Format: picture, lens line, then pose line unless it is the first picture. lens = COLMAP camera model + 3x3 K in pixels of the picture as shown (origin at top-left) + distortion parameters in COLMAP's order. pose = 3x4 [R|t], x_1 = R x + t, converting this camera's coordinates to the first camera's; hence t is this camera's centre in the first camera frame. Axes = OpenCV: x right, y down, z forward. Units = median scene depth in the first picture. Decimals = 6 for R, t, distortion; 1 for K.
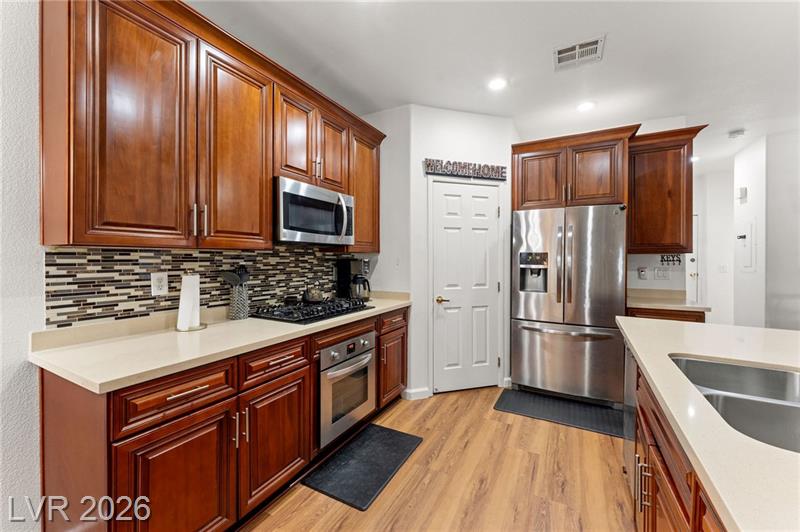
lens RADIAL K [[322.2, 0, 403.2], [0, 322.2, 259.5], [0, 0, 1]] dist [-0.002089, -0.000533]
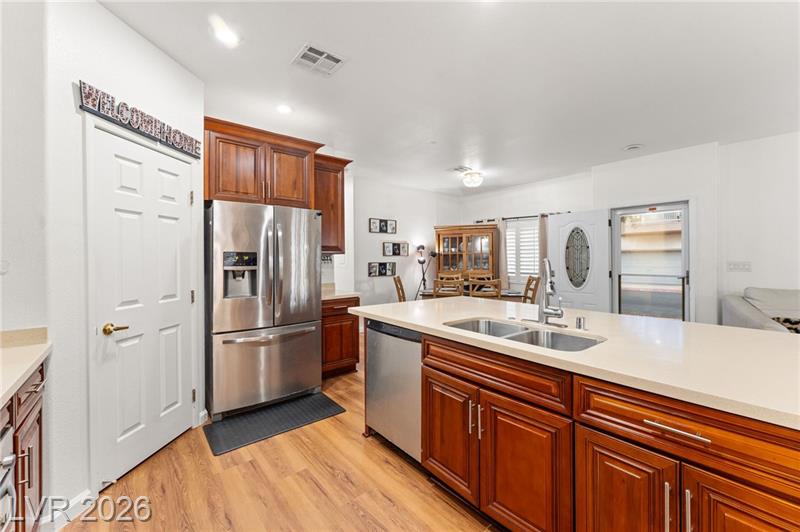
lens RADIAL K [[322.2, 0, 399.5], [0, 322.2, 258.5], [0, 0, 1]] dist [-0.002089, -0.000533]
pose [[0.372164, -0.005684, 0.928150, -0.246101], [0.010910, 0.999939, 0.001749, -0.001173], [-0.928103, 0.009476, 0.372203, 0.287823]]
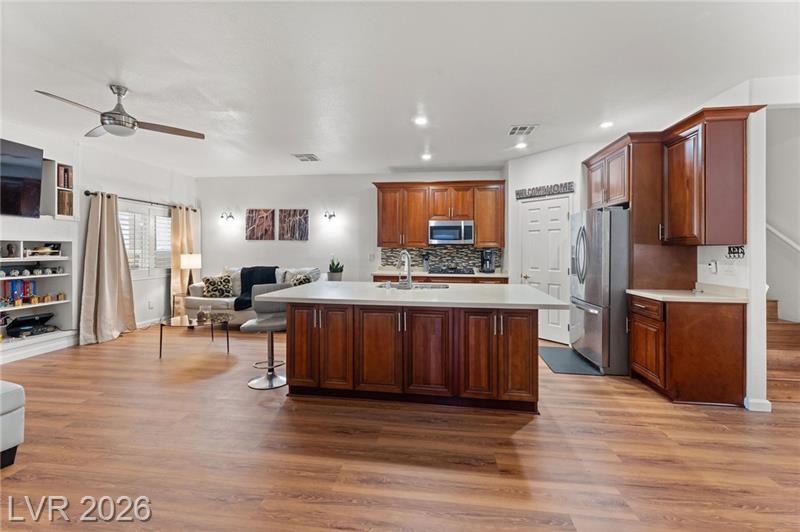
lens RADIAL K [[322.2, 0, 395.3], [0, 322.2, 250.7], [0, 0, 1]] dist [-0.002089, -0.000533]
pose [[0.344069, 0.000200, -0.938944, 1.431583], [-0.007312, 0.999970, -0.002467, 0.006948], [0.938916, 0.007714, 0.344060, -0.155768]]
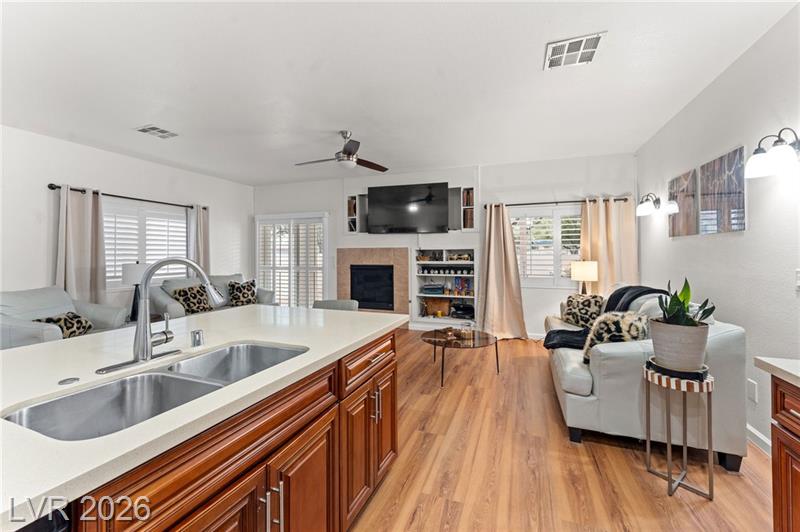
lens RADIAL K [[322.2, 0, 398.4], [0, 322.2, 250.1], [0, 0, 1]] dist [-0.002089, -0.000533]
pose [[-0.990686, -0.003581, -0.136116, 0.171319], [-0.002116, 0.999938, -0.010902, -0.001193], [0.136146, -0.010513, -0.990633, 0.707994]]
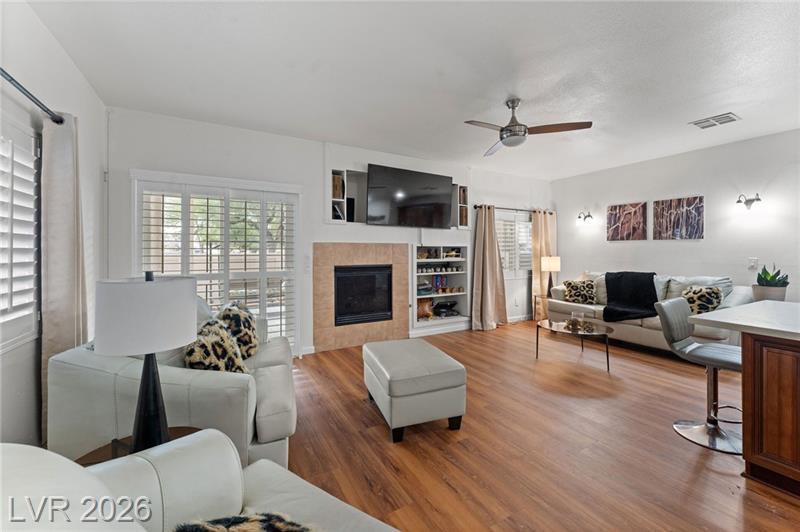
lens RADIAL K [[322.2, 0, 407.4], [0, 322.2, 252.8], [0, 0, 1]] dist [-0.002089, -0.000533]
pose [[-0.534348, -0.000794, -0.845264, 1.295681], [-0.003227, 0.999994, 0.001101, 0.008472], [0.845259, 0.003316, -0.534347, -0.341892]]
